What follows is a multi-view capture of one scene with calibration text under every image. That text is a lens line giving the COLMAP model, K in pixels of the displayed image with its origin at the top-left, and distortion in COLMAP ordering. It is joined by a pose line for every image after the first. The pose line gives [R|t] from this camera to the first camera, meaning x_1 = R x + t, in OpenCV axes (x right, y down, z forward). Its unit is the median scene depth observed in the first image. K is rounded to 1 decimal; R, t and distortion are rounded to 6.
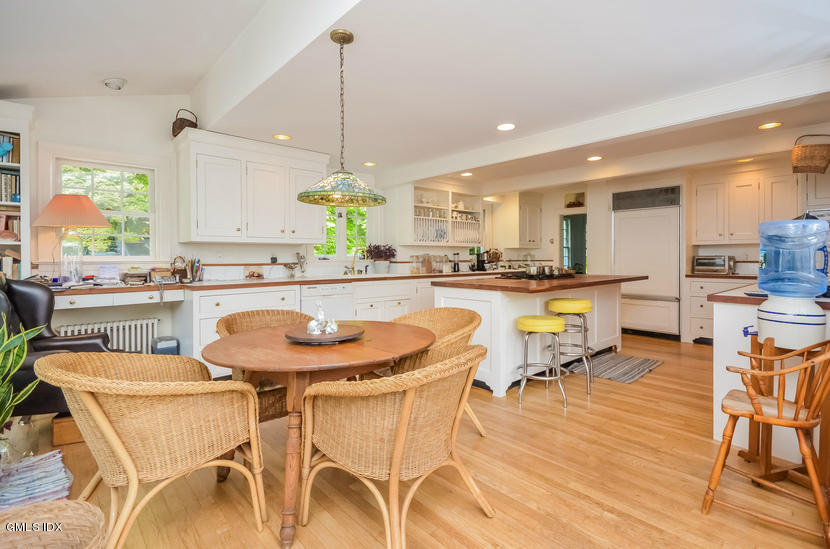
lens RADIAL K [[400.8, 0, 415.0], [0, 400.8, 274.5], [0, 0, 1]] dist [-0.000868, 0.000060]
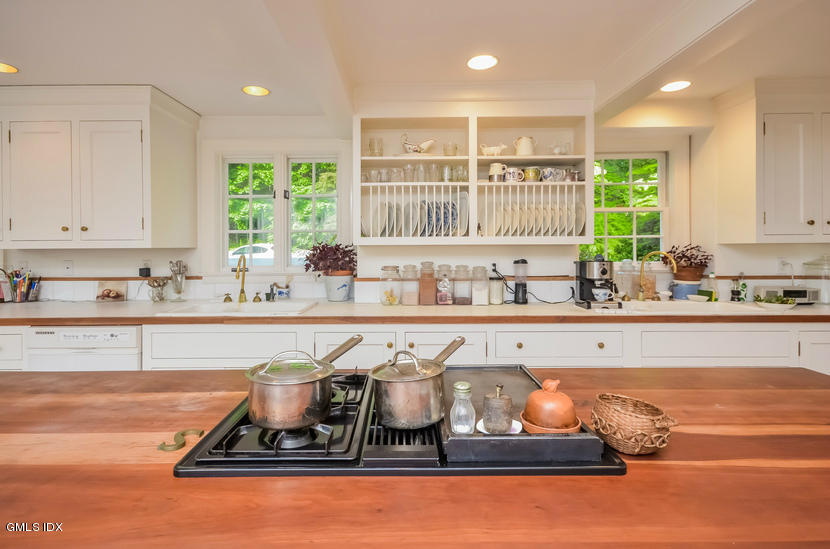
lens RADIAL K [[417.9, 0, 402.2], [0, 417.9, 249.4], [0, 0, 1]] dist [0.016153, 0.000114]
pose [[0.744548, 0.002652, -0.667563, 0.338753], [-0.025924, 0.999353, -0.024944, -0.054823], [0.667065, 0.035878, 0.744135, 0.635231]]
